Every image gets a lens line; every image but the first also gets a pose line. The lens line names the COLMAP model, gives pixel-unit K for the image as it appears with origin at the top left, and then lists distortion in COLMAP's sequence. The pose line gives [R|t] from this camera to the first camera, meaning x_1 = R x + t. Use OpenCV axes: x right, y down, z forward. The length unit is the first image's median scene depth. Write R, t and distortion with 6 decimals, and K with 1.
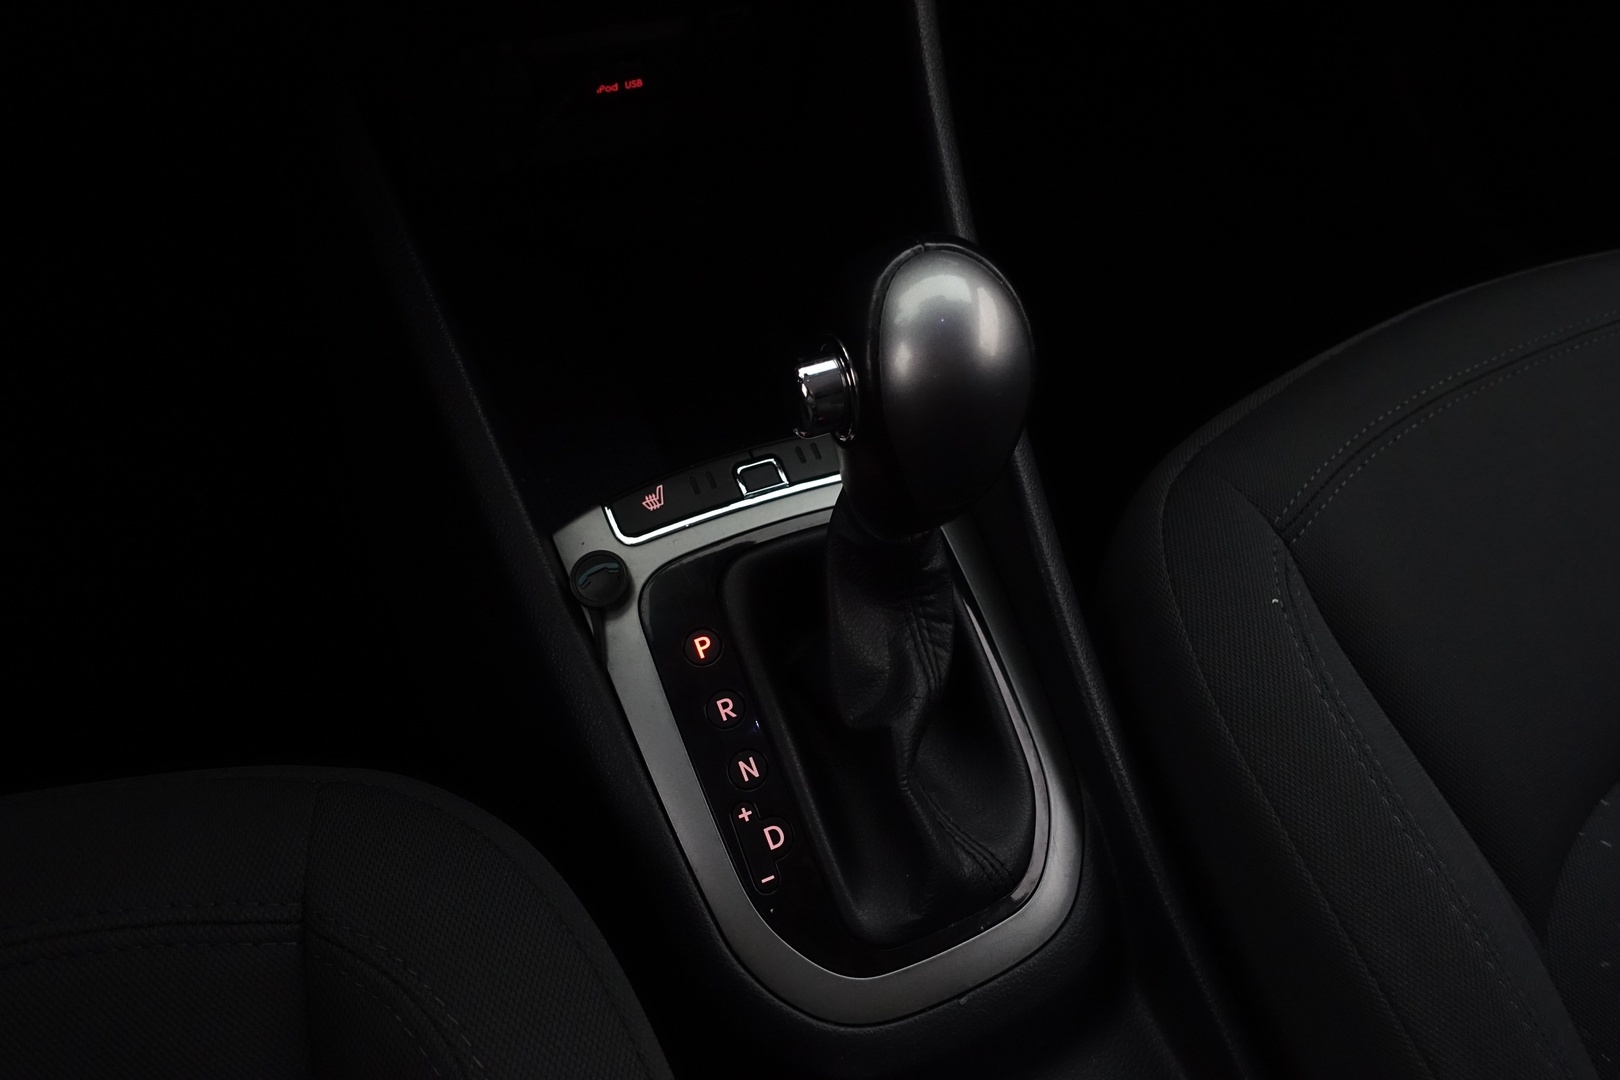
lens RADIAL K [[1097.8, 0, 810.0], [0, 1097.8, 540.0], [0, 0, 1]] dist [-0.000279, 0.000887]
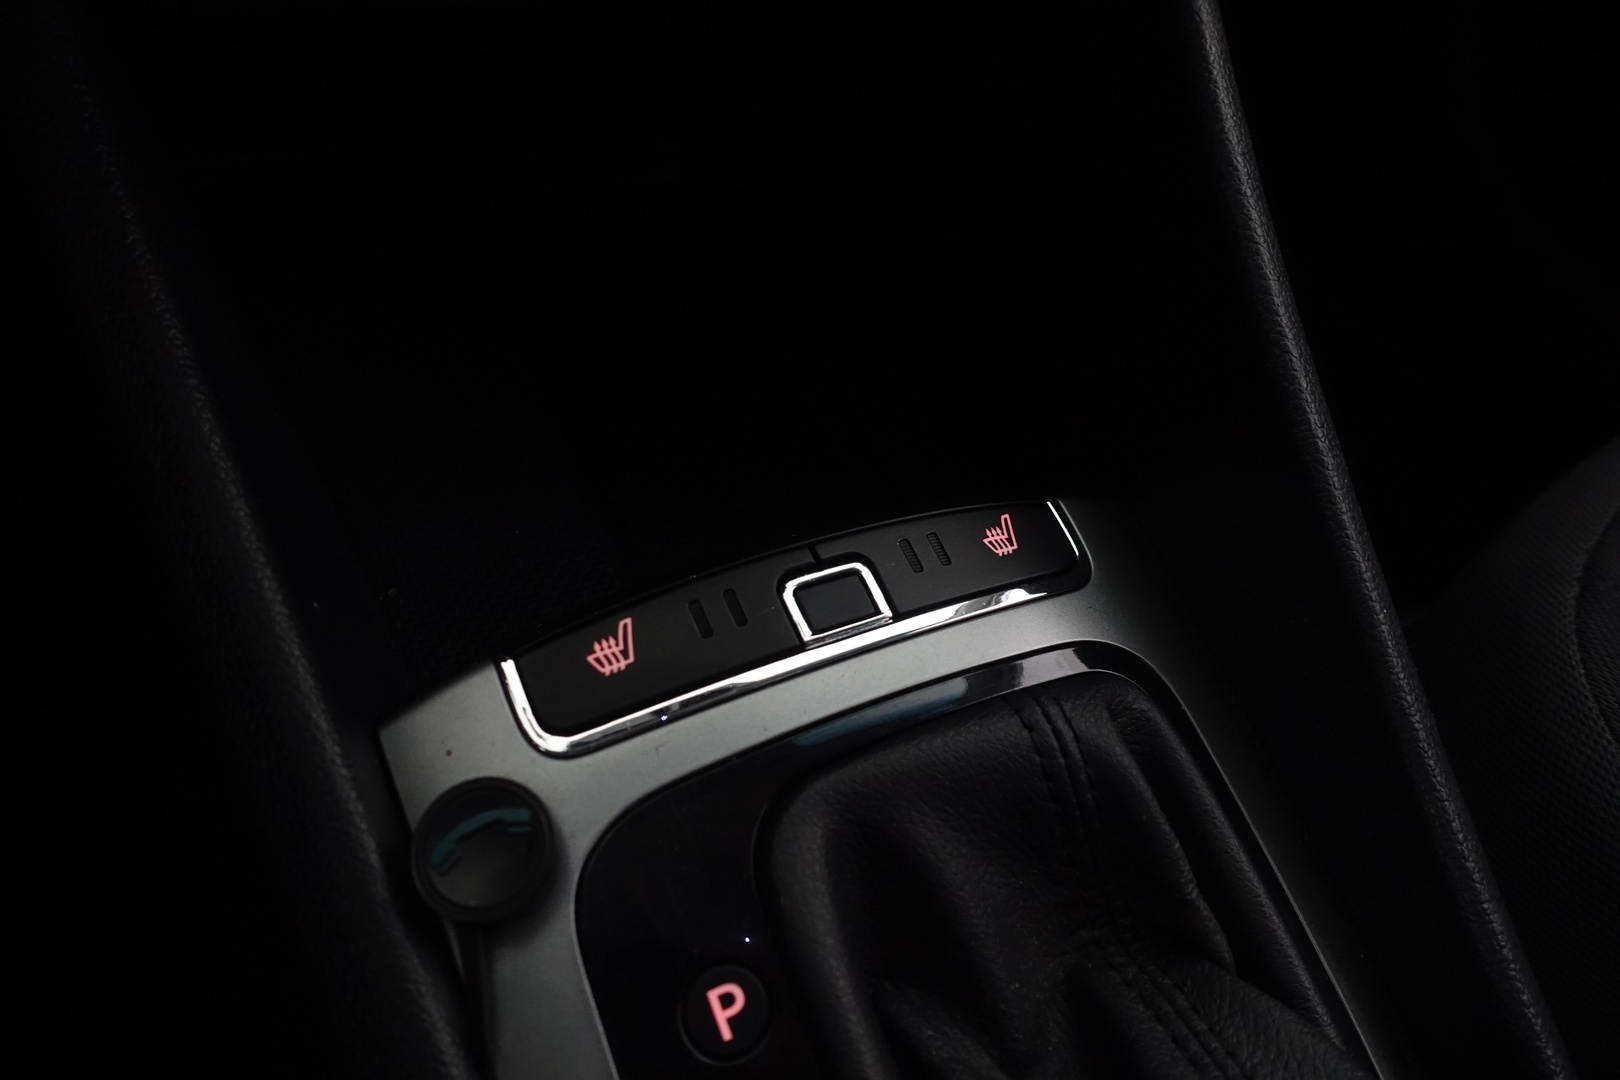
lens RADIAL K [[1097.8, 0, 810.0], [0, 1097.8, 540.0], [0, 0, 1]] dist [-0.000279, 0.000887]
pose [[0.995325, 0.021554, 0.094146, -0.106355], [-0.016047, 0.998137, -0.058873, -0.058182], [-0.095240, 0.057087, 0.993816, 0.545278]]
